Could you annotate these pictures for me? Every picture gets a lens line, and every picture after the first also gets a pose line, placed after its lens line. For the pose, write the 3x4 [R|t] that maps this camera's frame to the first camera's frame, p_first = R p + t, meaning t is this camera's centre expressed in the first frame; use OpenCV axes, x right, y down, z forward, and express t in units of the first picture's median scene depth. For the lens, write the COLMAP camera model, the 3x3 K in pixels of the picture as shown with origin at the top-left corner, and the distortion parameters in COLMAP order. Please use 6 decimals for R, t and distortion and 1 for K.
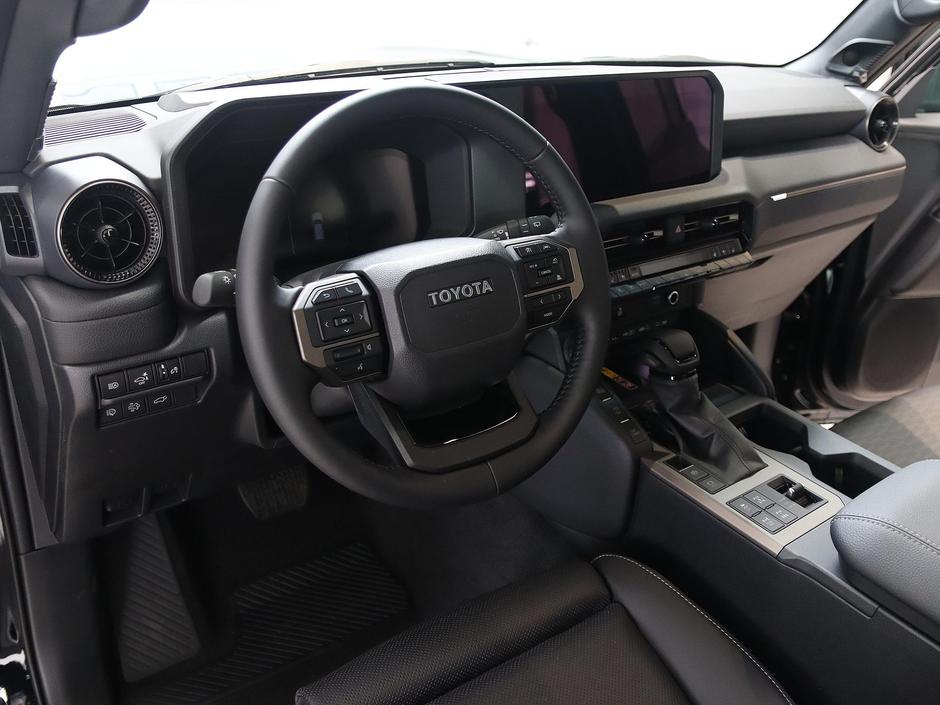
lens RADIAL K [[850.2, 0, 470.0], [0, 850.2, 352.5], [0, 0, 1]] dist [-0.075808, 0.006361]
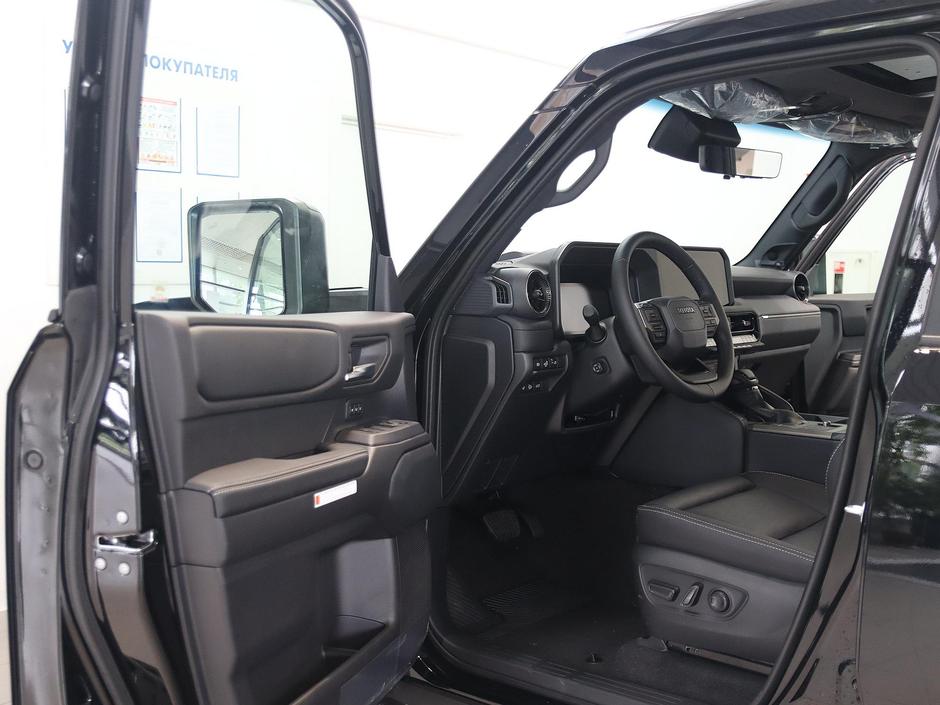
lens RADIAL K [[1068.6, 0, 470.0], [0, 1068.6, 352.5], [0, 0, 1]] dist [-0.017576, -0.001627]
pose [[0.972616, -0.056430, 0.225462, -0.637068], [0.132846, 0.930968, -0.340075, 0.481916], [-0.190708, 0.360715, 0.912971, -0.771526]]
